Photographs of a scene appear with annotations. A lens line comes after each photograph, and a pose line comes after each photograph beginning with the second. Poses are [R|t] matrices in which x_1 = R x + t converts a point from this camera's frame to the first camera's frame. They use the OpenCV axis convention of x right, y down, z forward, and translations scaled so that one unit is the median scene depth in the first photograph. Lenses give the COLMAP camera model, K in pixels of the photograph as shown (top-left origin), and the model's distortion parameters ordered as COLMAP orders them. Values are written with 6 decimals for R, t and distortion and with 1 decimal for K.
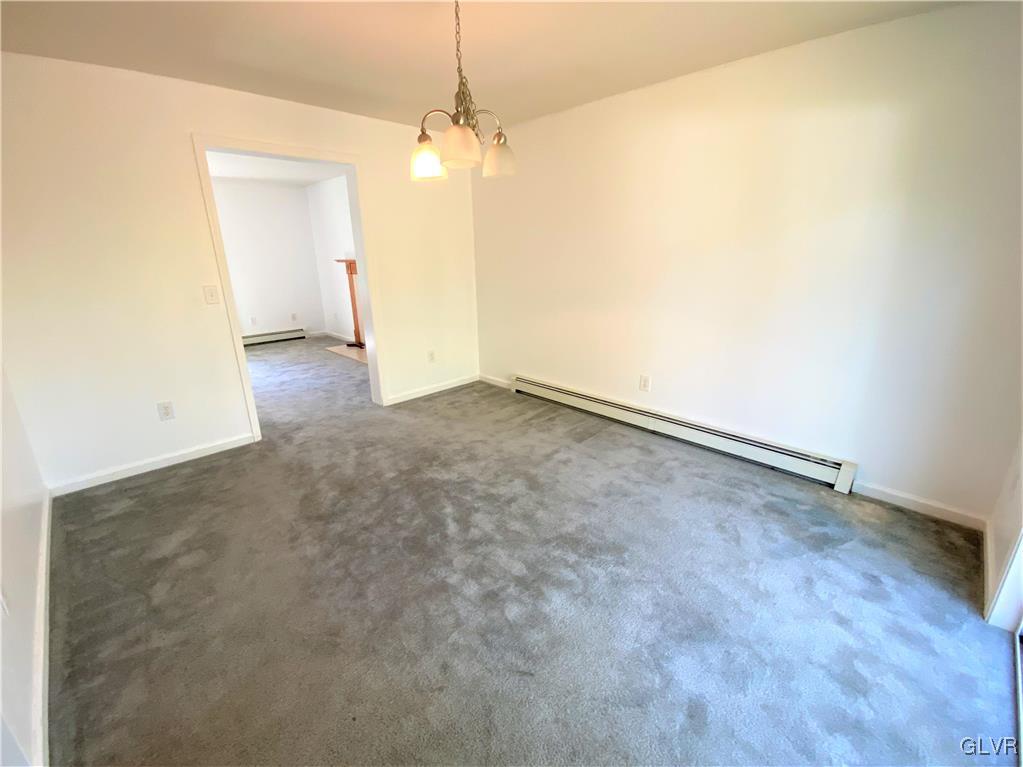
lens RADIAL K [[436.8, 0, 511.5], [0, 436.8, 383.5], [0, 0, 1]] dist [-0.000419, -0.000278]
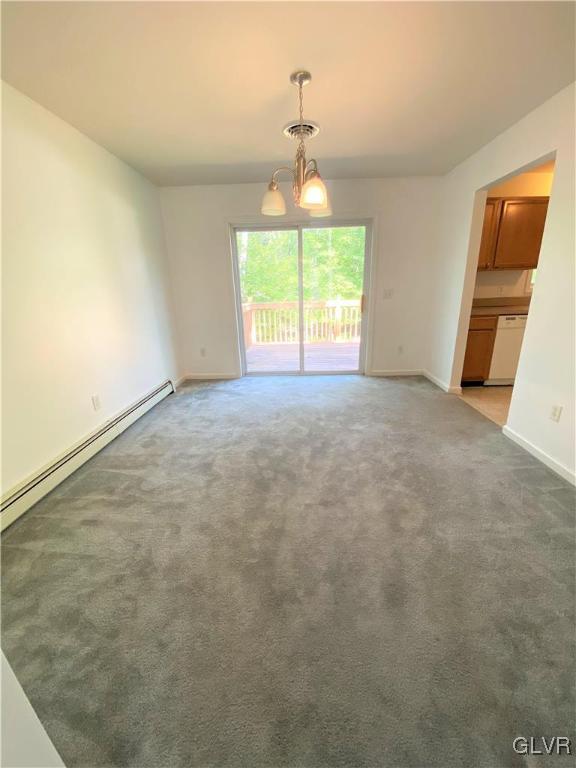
lens RADIAL K [[327.9, 0, 288.0], [0, 327.9, 384.0], [0, 0, 1]] dist [-0.000419, -0.000278]
pose [[-0.689686, -0.171632, 0.703474, -0.704732], [0.257136, 0.850136, 0.459510, -0.359255], [-0.676915, 0.497806, -0.542194, 1.418894]]
